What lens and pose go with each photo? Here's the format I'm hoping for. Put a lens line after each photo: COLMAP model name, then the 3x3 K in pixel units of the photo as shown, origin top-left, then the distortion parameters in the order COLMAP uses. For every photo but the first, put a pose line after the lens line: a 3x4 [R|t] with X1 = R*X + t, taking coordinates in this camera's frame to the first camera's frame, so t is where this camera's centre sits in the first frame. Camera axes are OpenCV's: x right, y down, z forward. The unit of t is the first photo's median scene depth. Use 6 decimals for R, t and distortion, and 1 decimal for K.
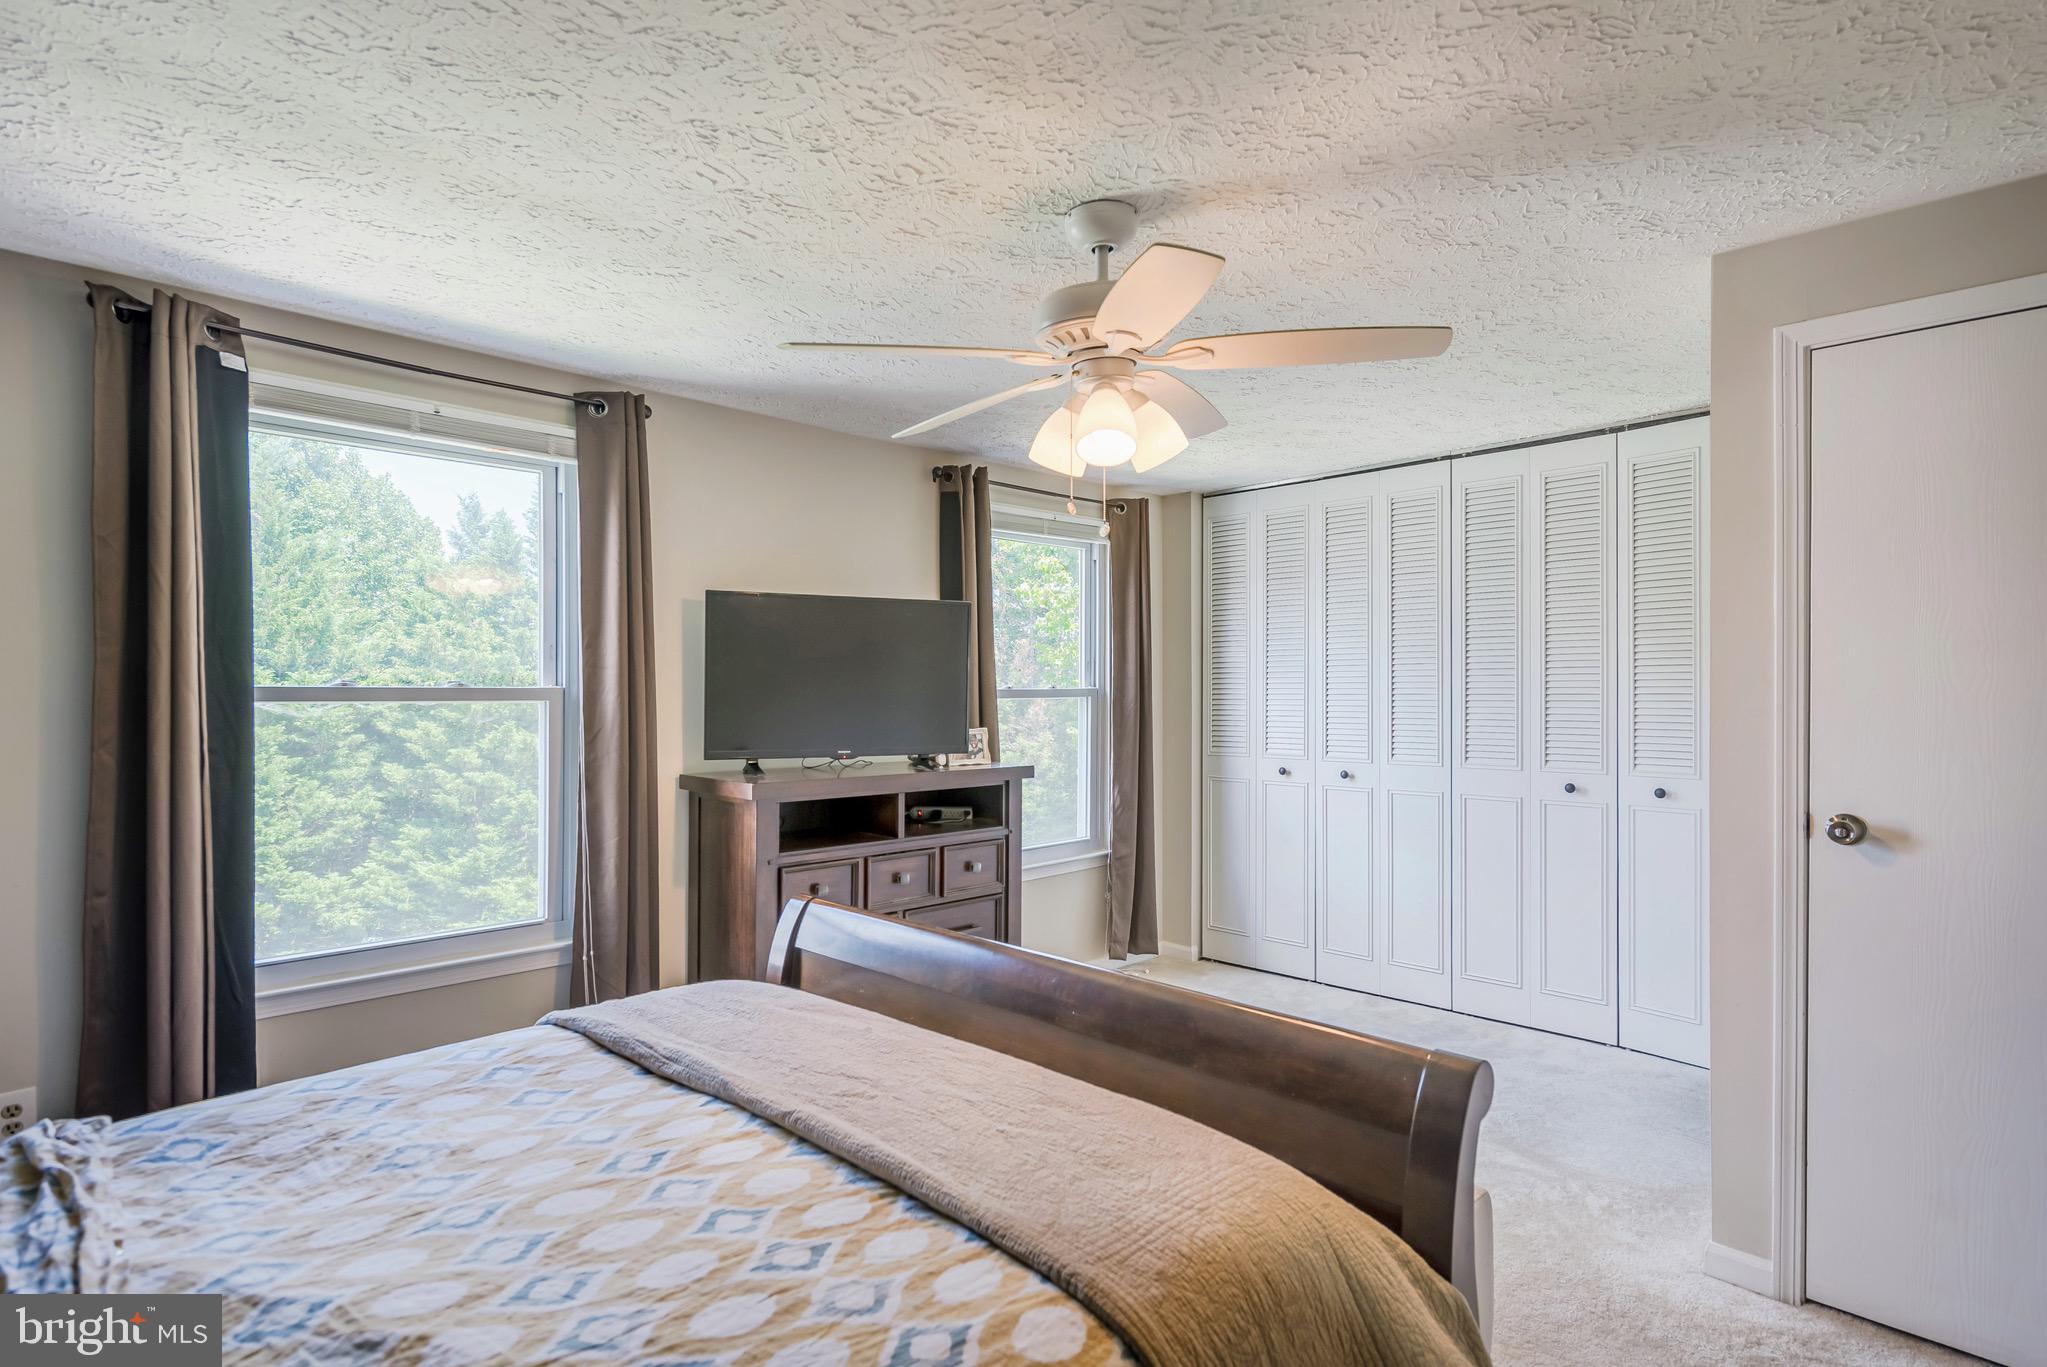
lens RADIAL K [[1084.2, 0, 1028.0], [0, 1084.2, 695.8], [0, 0, 1]] dist [0.021681, 0.000523]
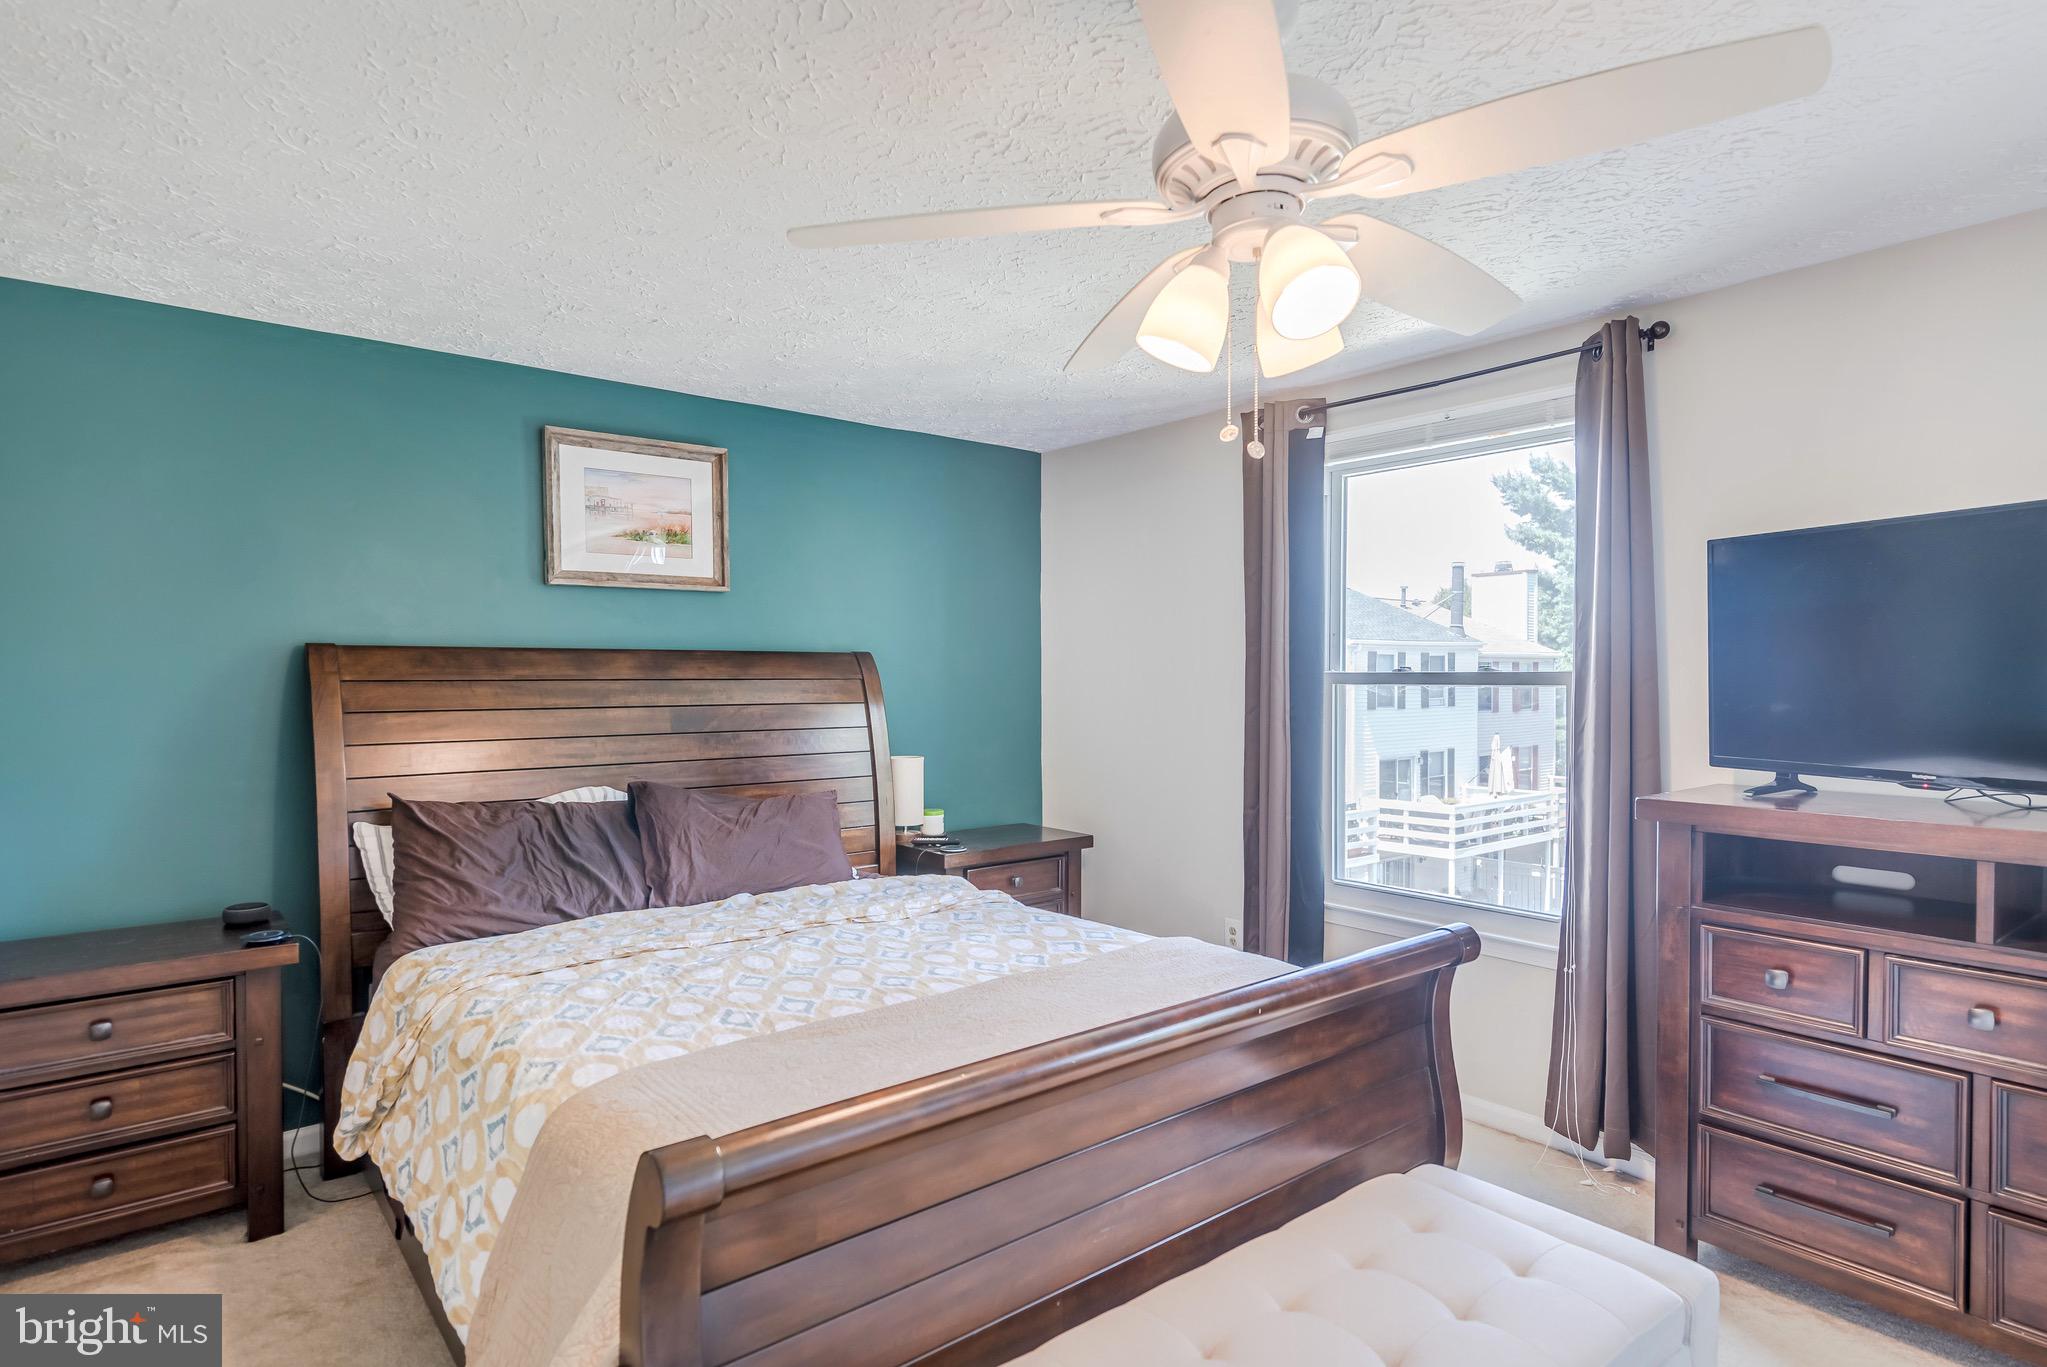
lens RADIAL K [[1084.2, 0, 986.2], [0, 1084.2, 694.8], [0, 0, 1]] dist [0.021681, 0.000523]
pose [[-0.128459, 0.018678, -0.991539, 0.684065], [-0.000661, 0.999821, 0.018920, -0.006126], [0.991715, 0.003086, -0.128424, 0.789653]]
